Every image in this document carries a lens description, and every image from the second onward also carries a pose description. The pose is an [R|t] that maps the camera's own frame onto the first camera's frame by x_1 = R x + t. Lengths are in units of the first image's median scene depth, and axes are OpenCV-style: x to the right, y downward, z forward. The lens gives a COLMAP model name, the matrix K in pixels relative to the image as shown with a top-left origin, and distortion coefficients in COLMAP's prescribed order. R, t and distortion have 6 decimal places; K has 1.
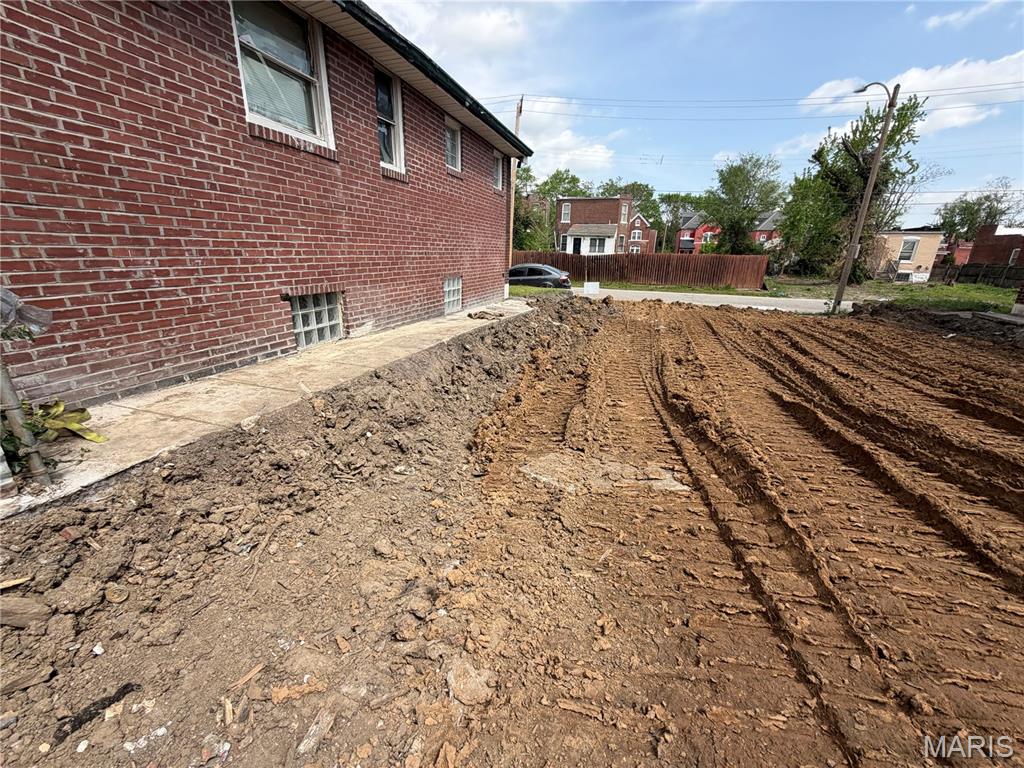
lens RADIAL K [[407.6, 0, 513.7], [0, 407.6, 383.7], [0, 0, 1]] dist [0.000349, -0.000180]
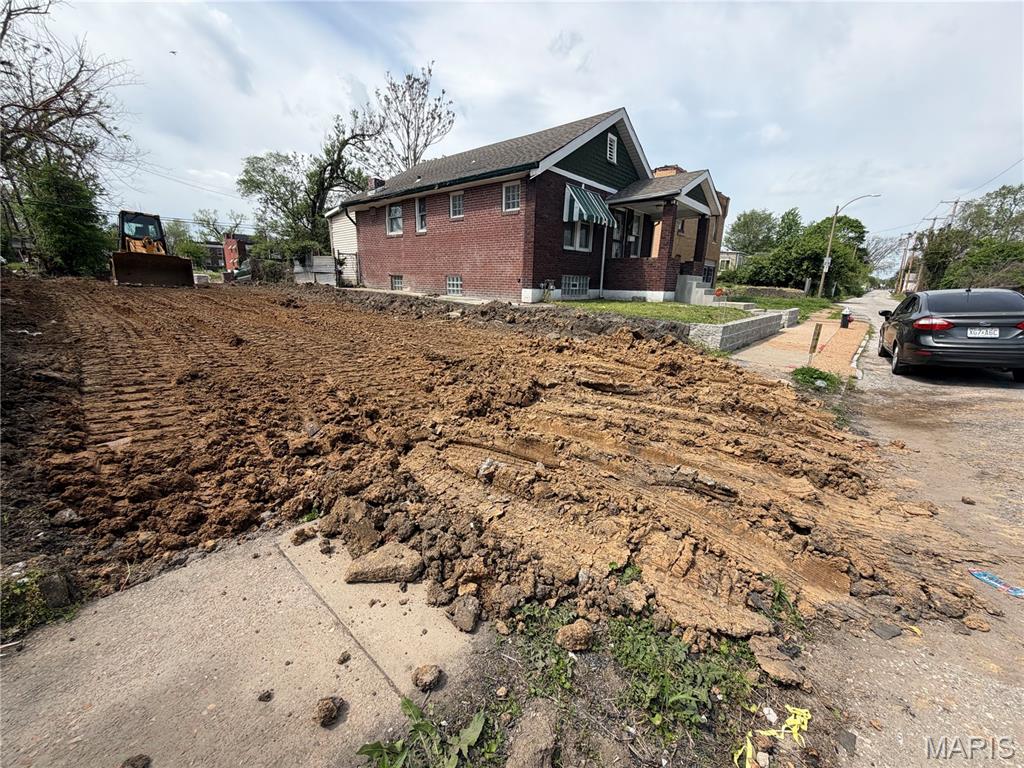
lens RADIAL K [[407.6, 0, 515.8], [0, 407.6, 384.2], [0, 0, 1]] dist [0.000349, -0.000180]
pose [[-0.407911, 0.185268, -0.894027, 0.581840], [-0.317978, 0.889066, 0.329321, -0.209612], [0.855862, 0.418614, -0.303748, 0.803841]]
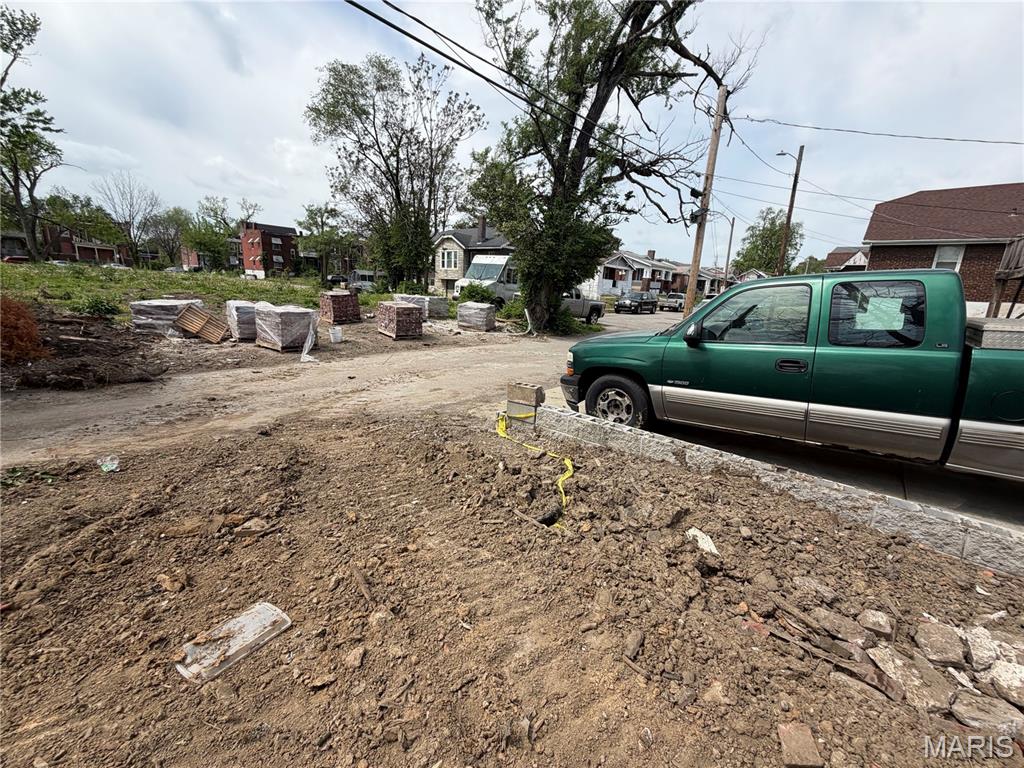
lens RADIAL K [[407.6, 0, 514.1], [0, 407.6, 388.4], [0, 0, 1]] dist [0.000349, -0.000180]
pose [[-0.407793, 0.174250, -0.896294, -0.170370], [-0.342396, 0.880807, 0.327022, 0.210187], [0.846445, 0.440245, -0.299524, -0.669473]]
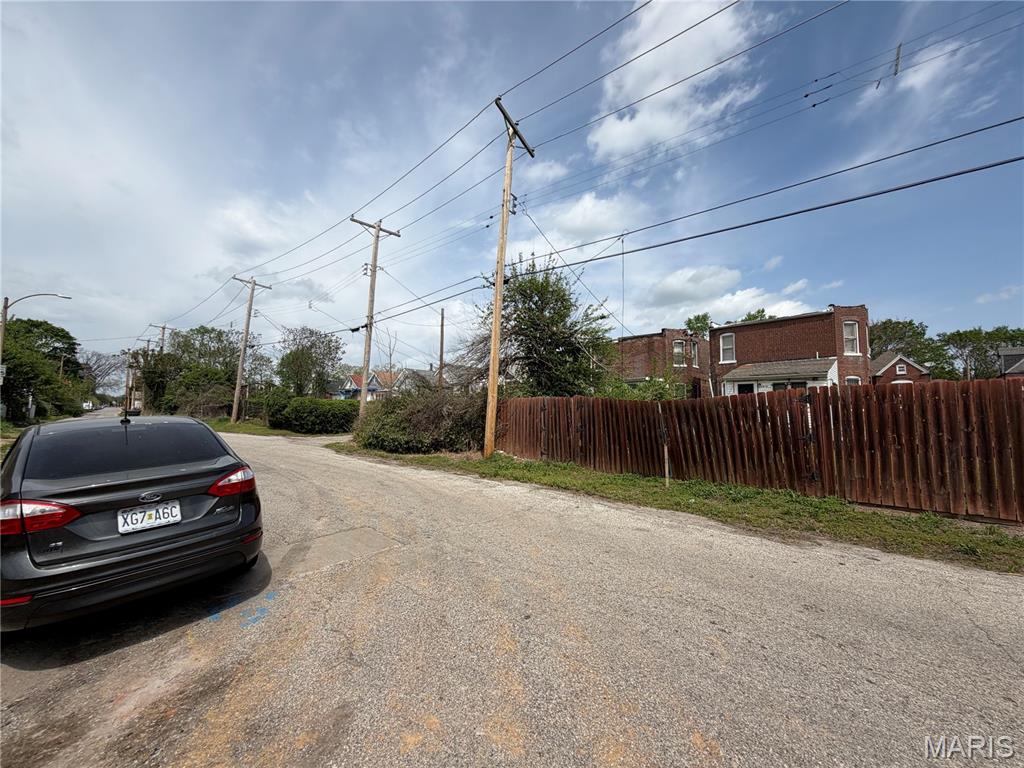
lens RADIAL K [[407.6, 0, 514.3], [0, 407.6, 382.5], [0, 0, 1]] dist [0.000349, -0.000180]
pose [[0.877603, -0.051980, -0.476561, 0.320765], [-0.140830, 0.922285, -0.359940, -0.266725], [0.458235, 0.382998, 0.802080, 0.929614]]
